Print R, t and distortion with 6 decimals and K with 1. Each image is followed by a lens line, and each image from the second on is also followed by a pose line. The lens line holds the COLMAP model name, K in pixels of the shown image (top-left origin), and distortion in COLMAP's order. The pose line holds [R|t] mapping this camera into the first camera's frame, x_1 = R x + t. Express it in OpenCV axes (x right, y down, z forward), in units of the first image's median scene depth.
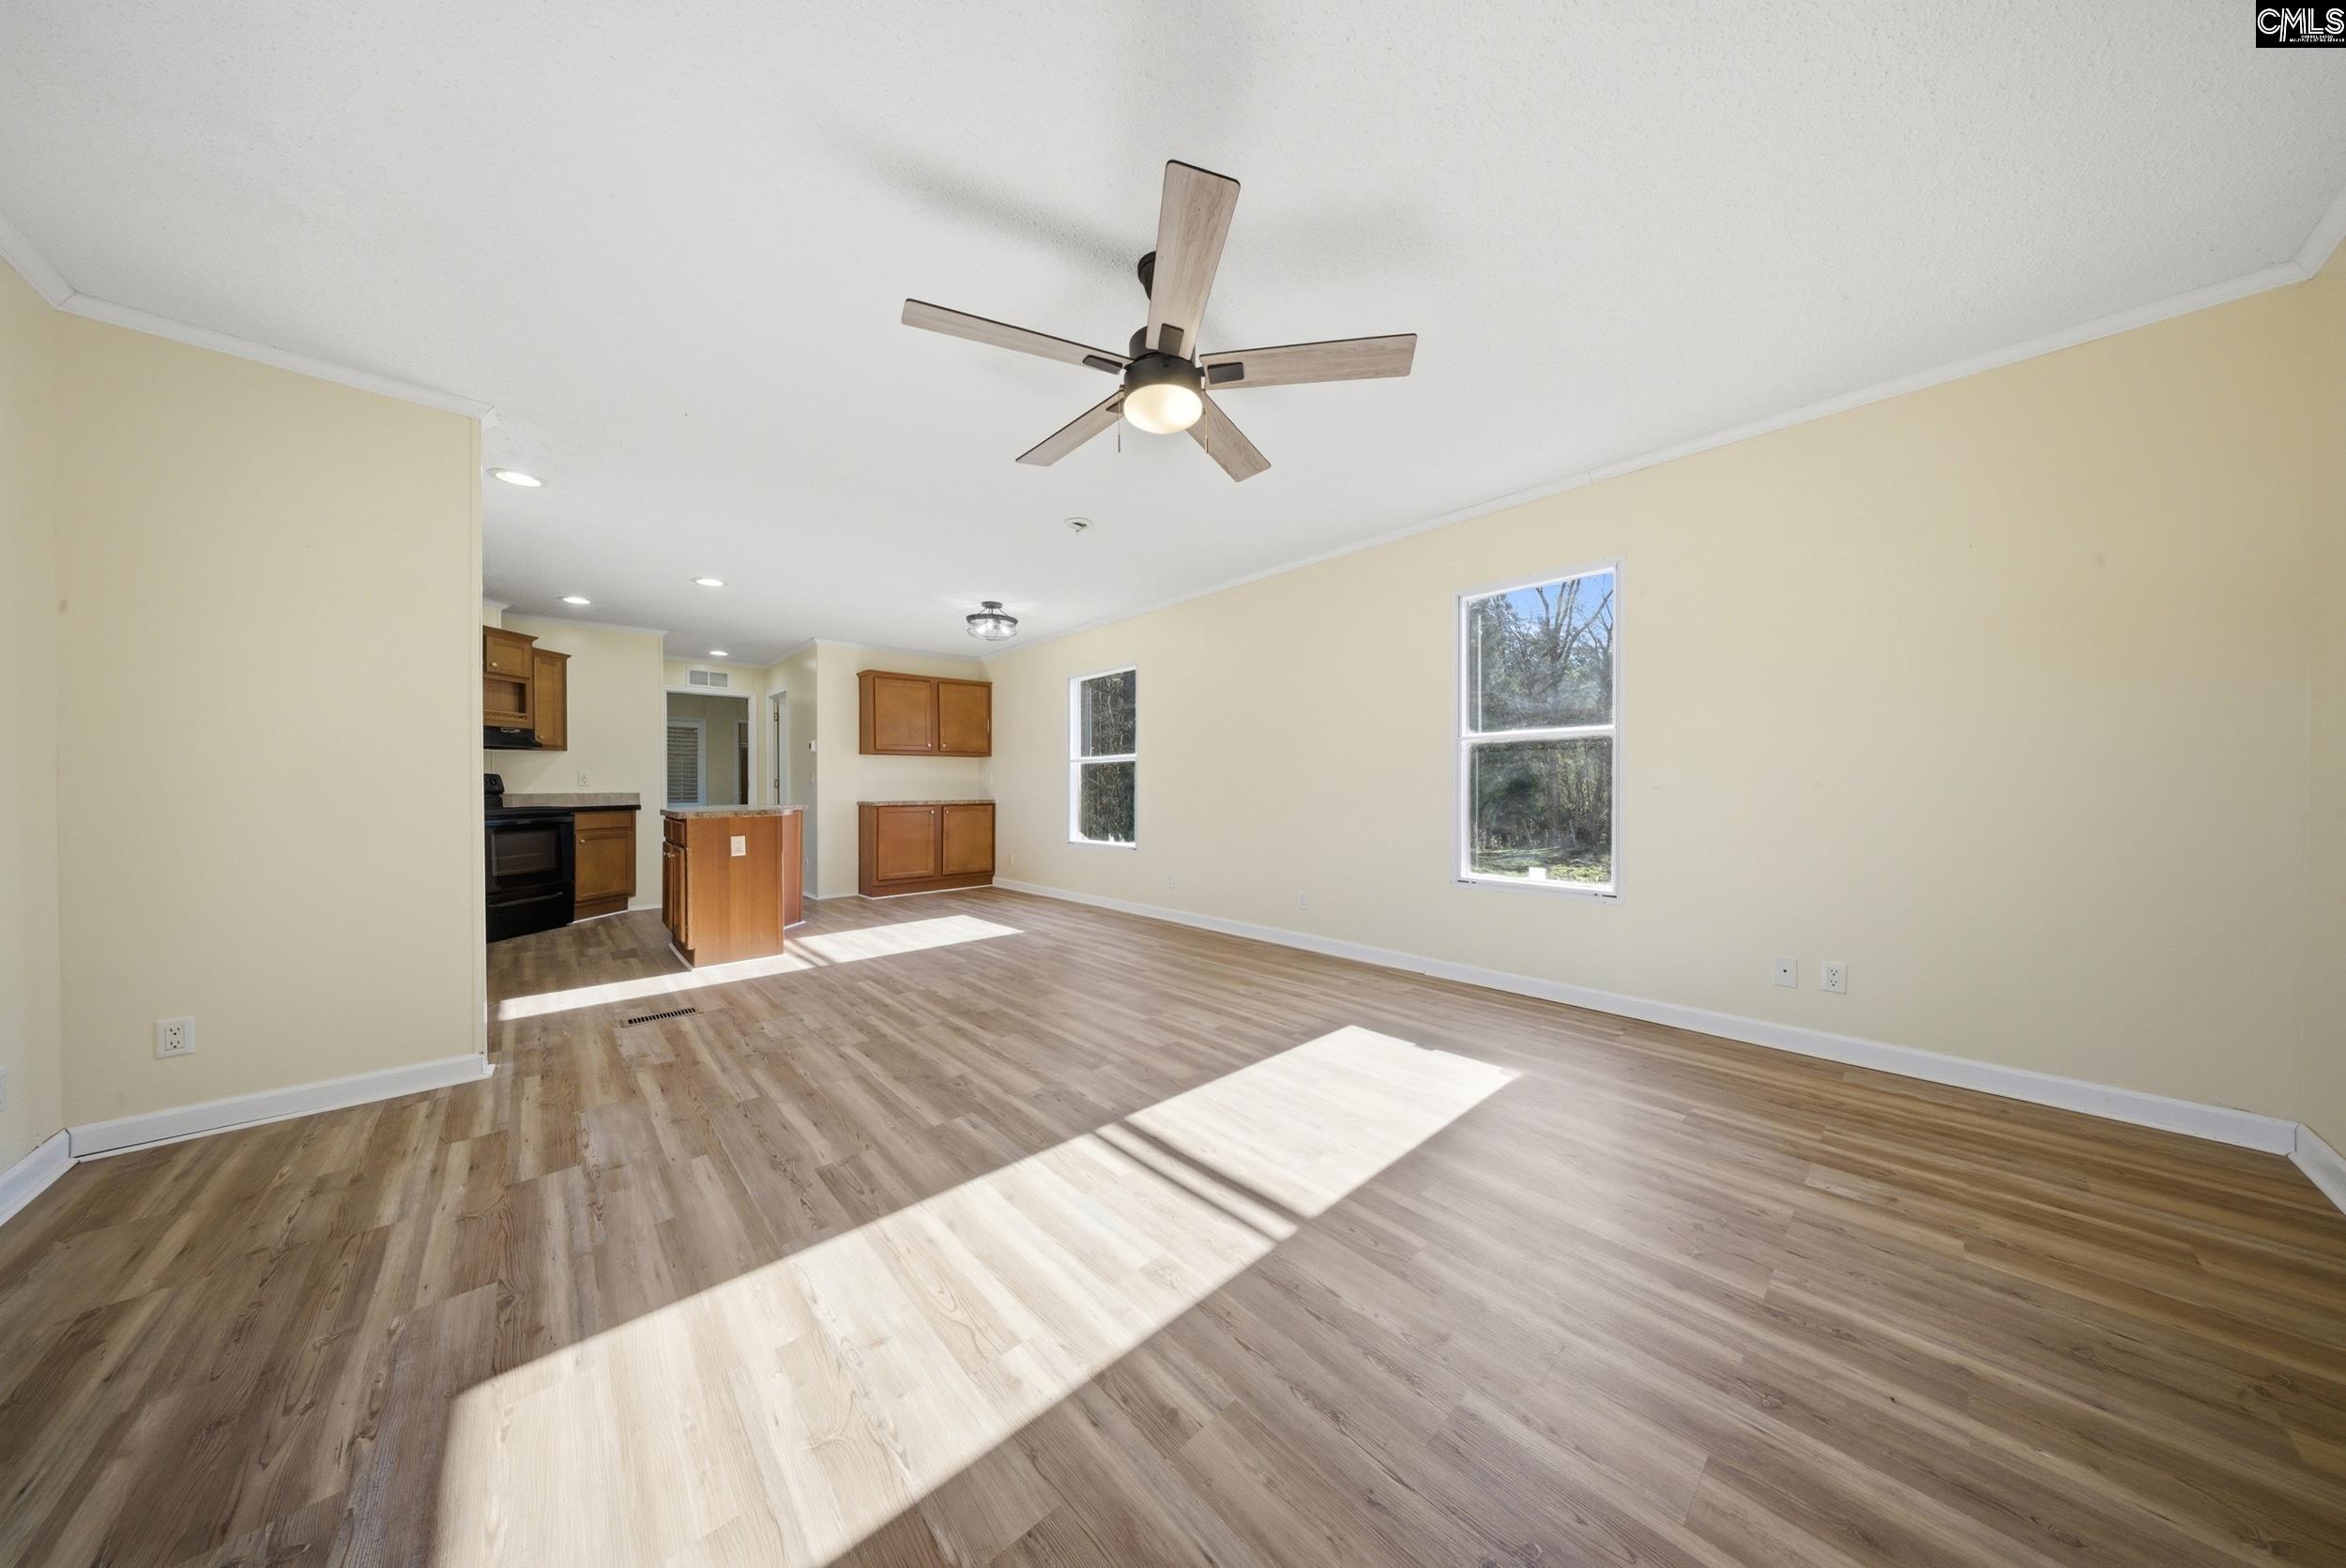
lens RADIAL K [[702.3, 0, 1195.0], [0, 702.3, 787.4], [0, 0, 1]] dist [-0.001892, -0.000985]
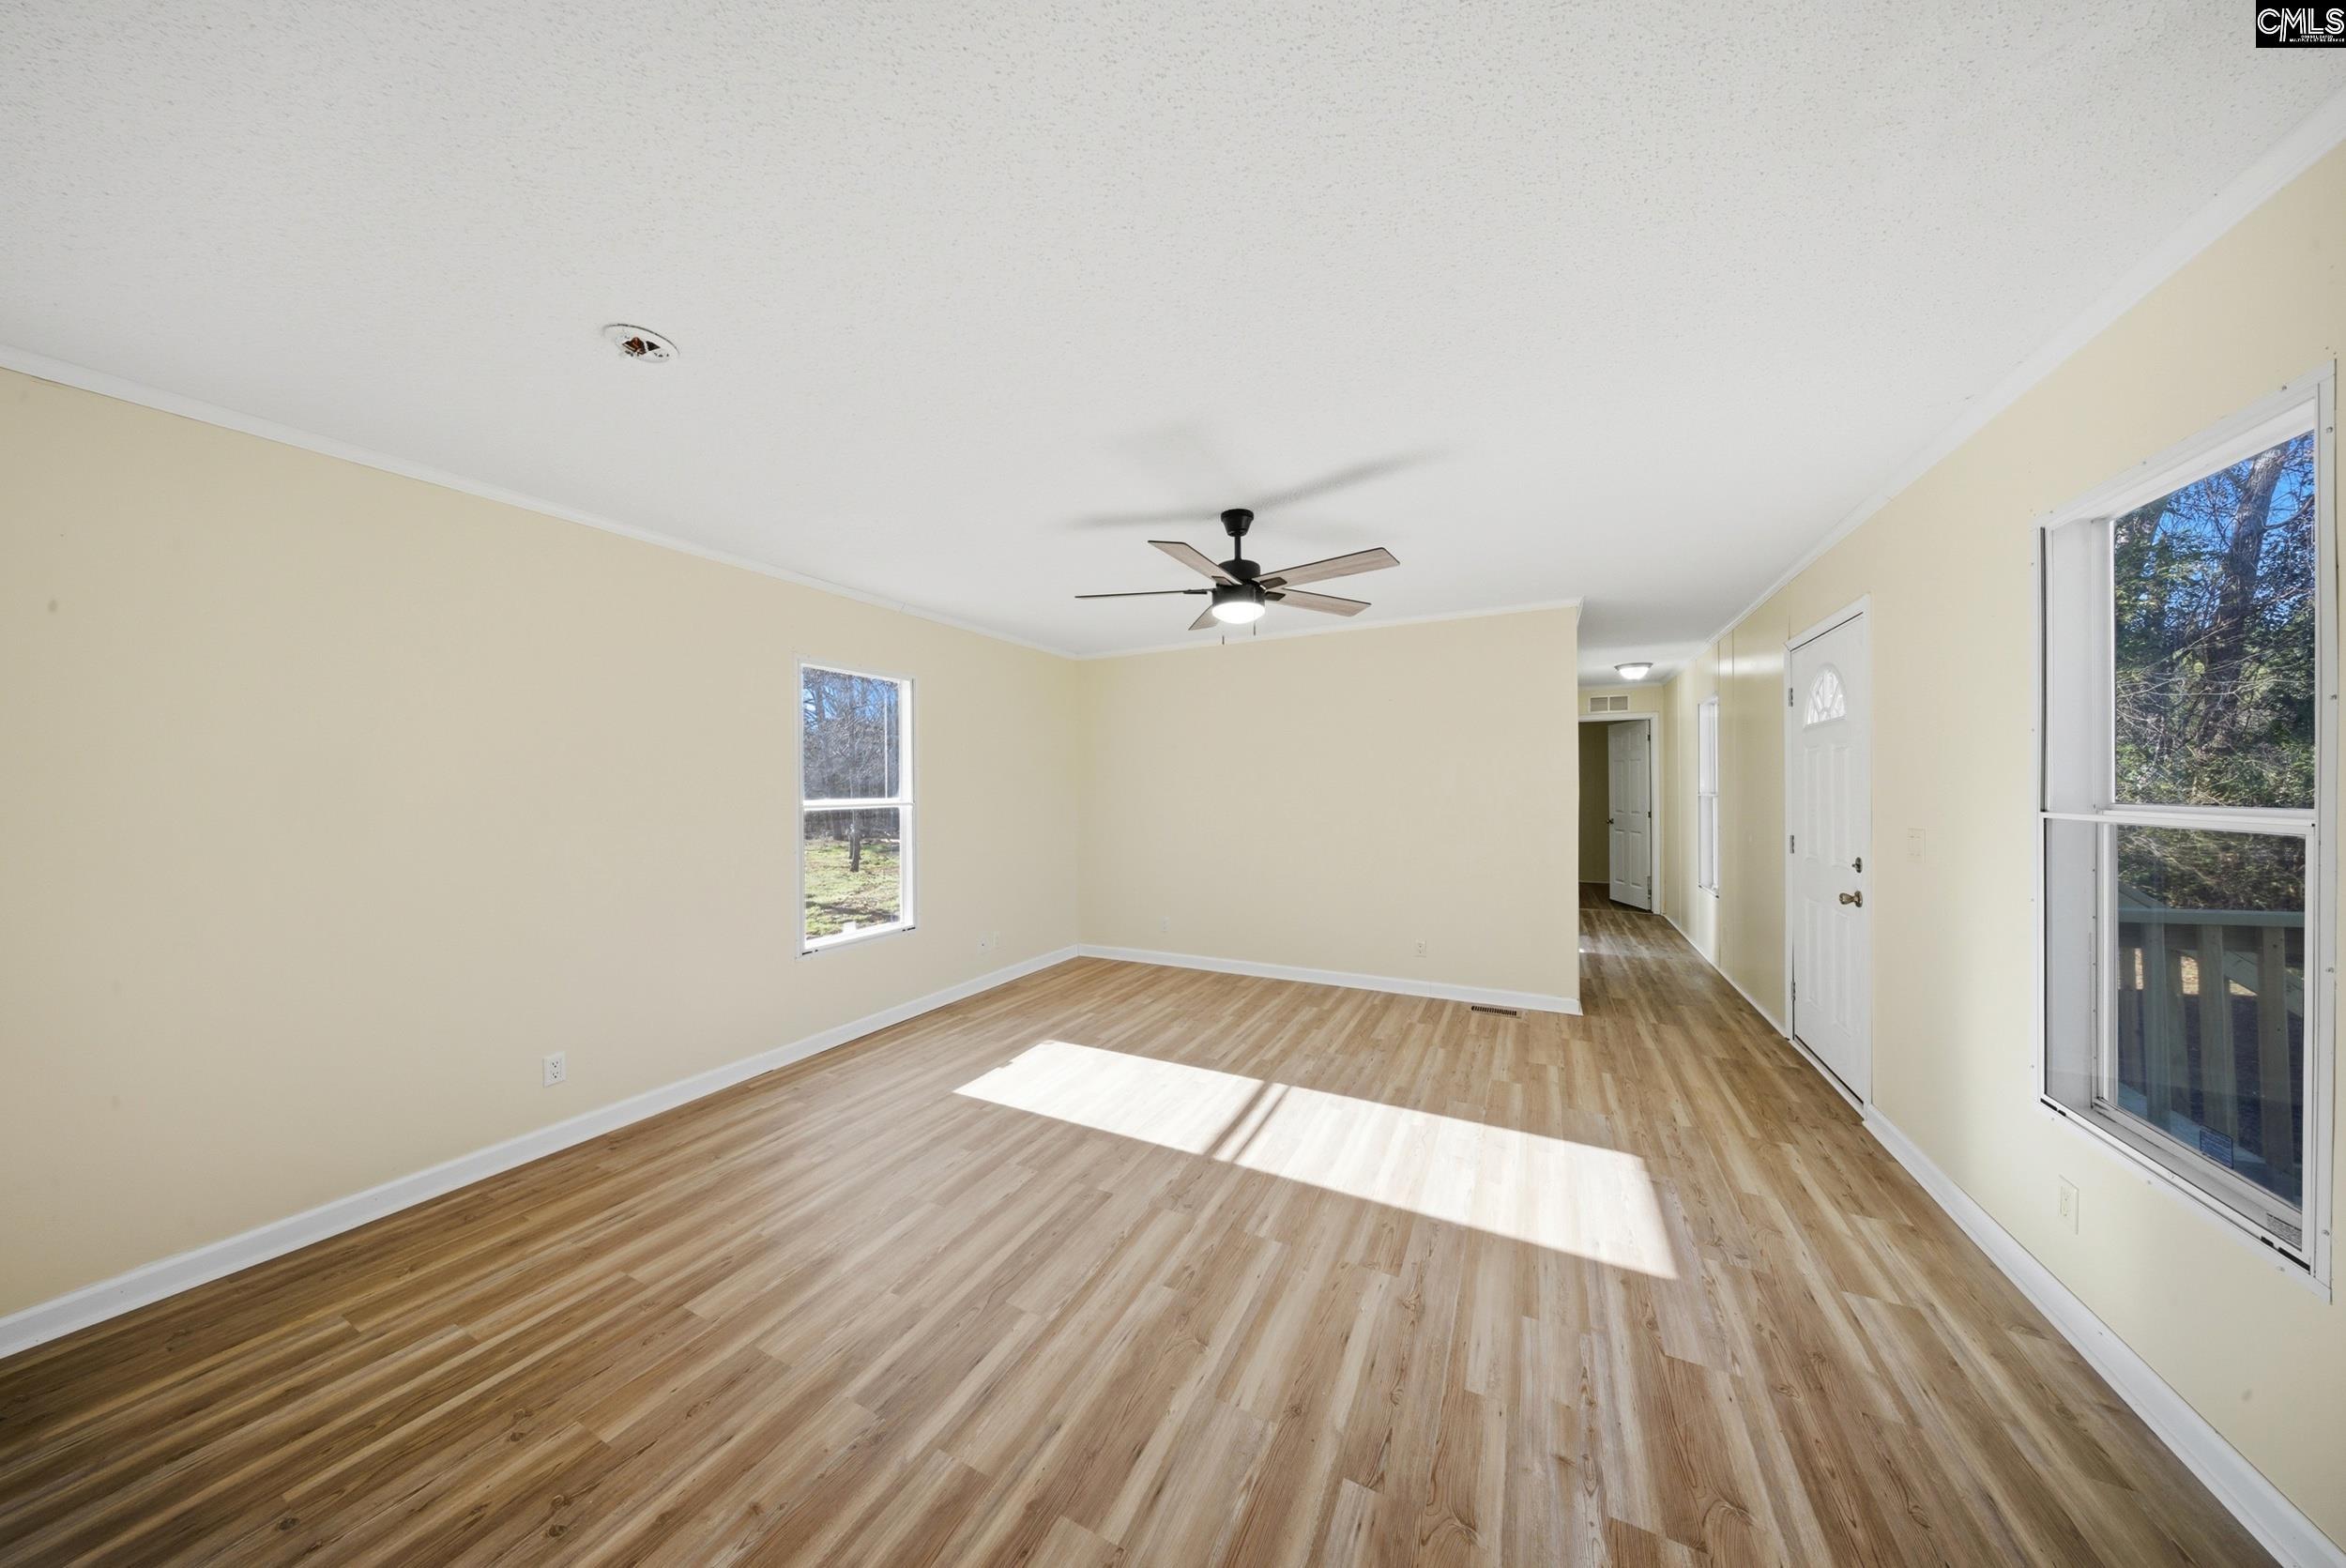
lens RADIAL K [[702.3, 0, 1182.4], [0, 702.3, 792.4], [0, 0, 1]] dist [-0.001892, -0.000985]
pose [[-0.342161, 0.002692, 0.939637, -0.721321], [0.014511, 0.999892, 0.002419, -0.085558], [-0.939529, 0.014463, -0.342164, 0.845552]]
